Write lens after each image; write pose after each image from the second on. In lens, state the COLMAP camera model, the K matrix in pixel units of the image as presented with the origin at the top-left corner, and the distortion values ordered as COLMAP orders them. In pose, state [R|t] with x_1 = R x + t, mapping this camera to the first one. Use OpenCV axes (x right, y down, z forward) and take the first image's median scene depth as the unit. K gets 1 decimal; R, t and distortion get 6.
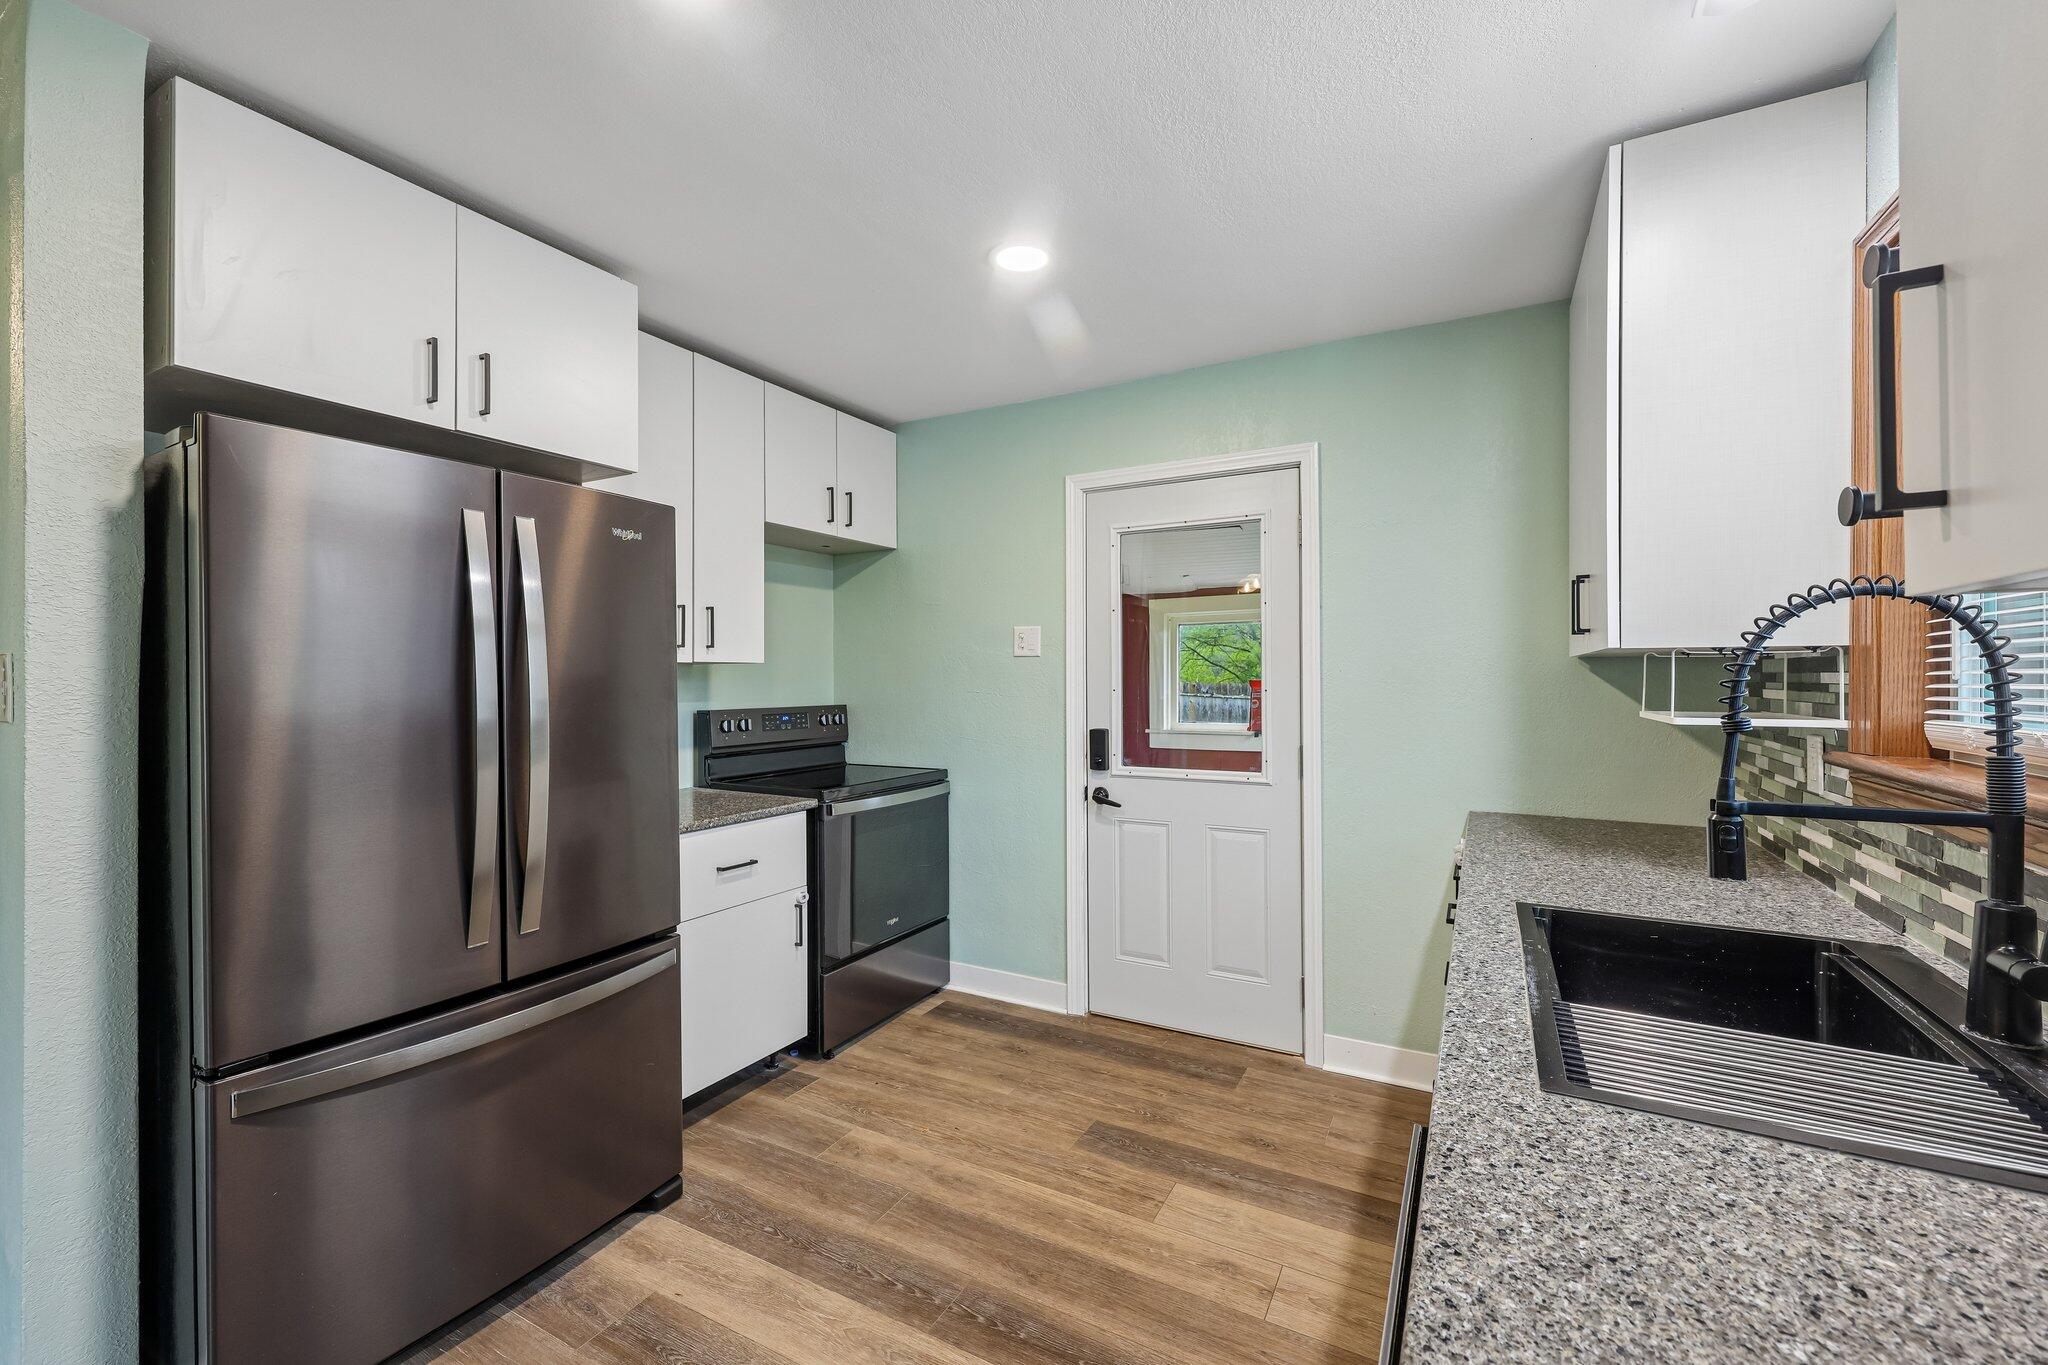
lens RADIAL K [[836.6, 0, 1014.2], [0, 836.6, 680.2], [0, 0, 1]] dist [-0.000367, -0.000040]
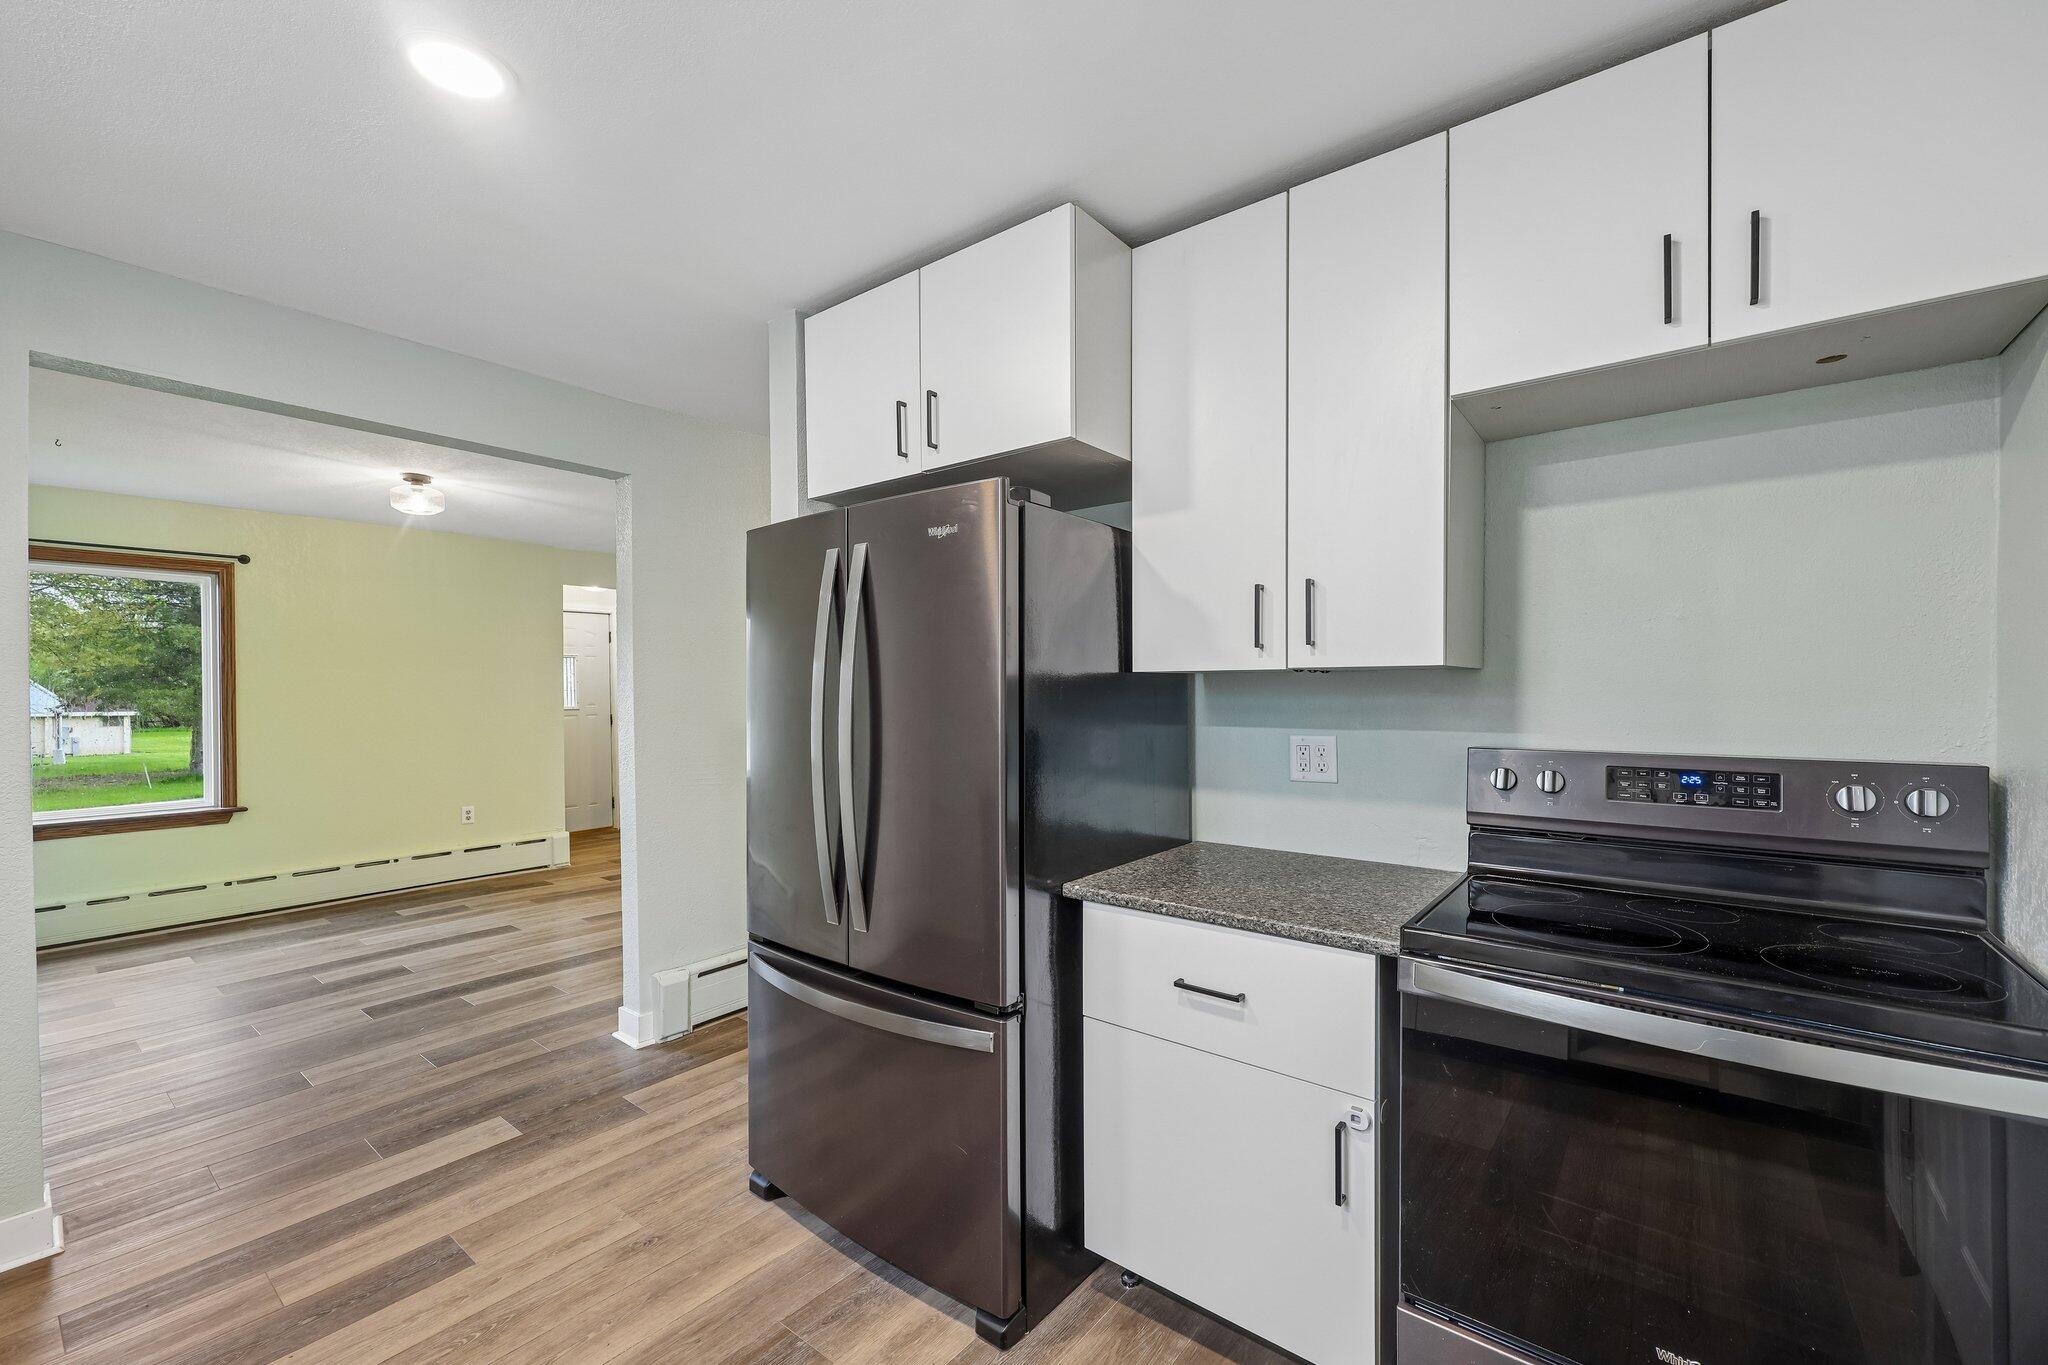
lens RADIAL K [[835.6, 0, 1024.3], [0, 835.6, 695.7], [0, 0, 1]] dist [-0.000623, 0.000134]
pose [[-0.150649, 0.013443, -0.988496, 0.303429], [0.001650, 0.999910, 0.013346, -0.009670], [0.988586, 0.000379, -0.150658, 0.935590]]
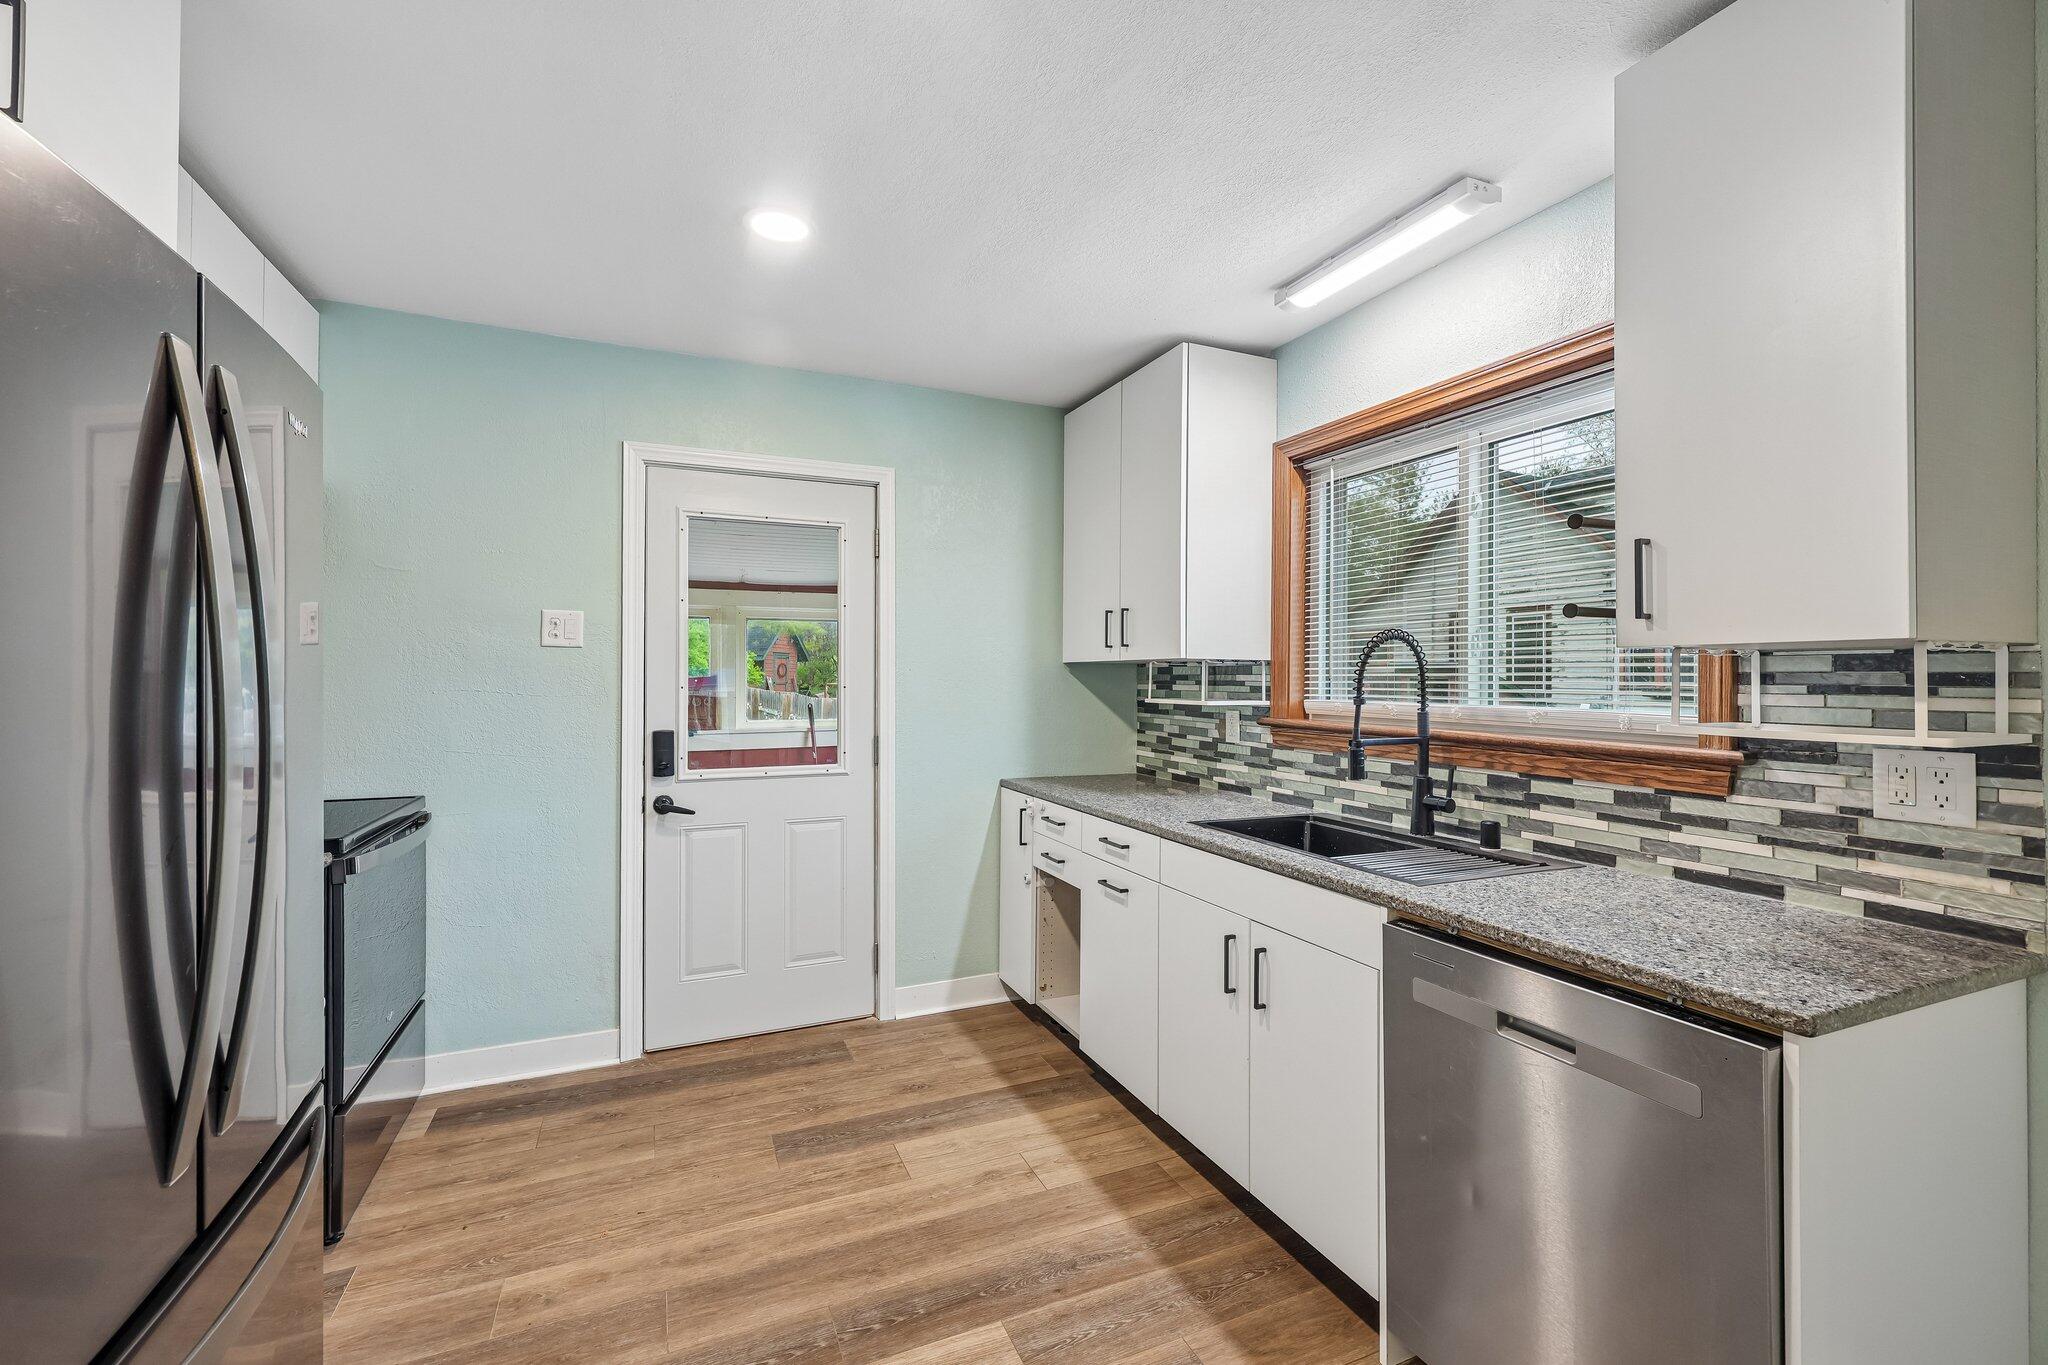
lens RADIAL K [[858.4, 0, 1019.7], [0, 858.4, 673.5], [0, 0, 1]] dist [0.000820, 0.000284]
pose [[0.603073, 0.009955, 0.797624, -0.497776], [-0.004686, 0.999949, -0.008937, 0.004198], [-0.797672, 0.001651, 0.603089, 0.170645]]
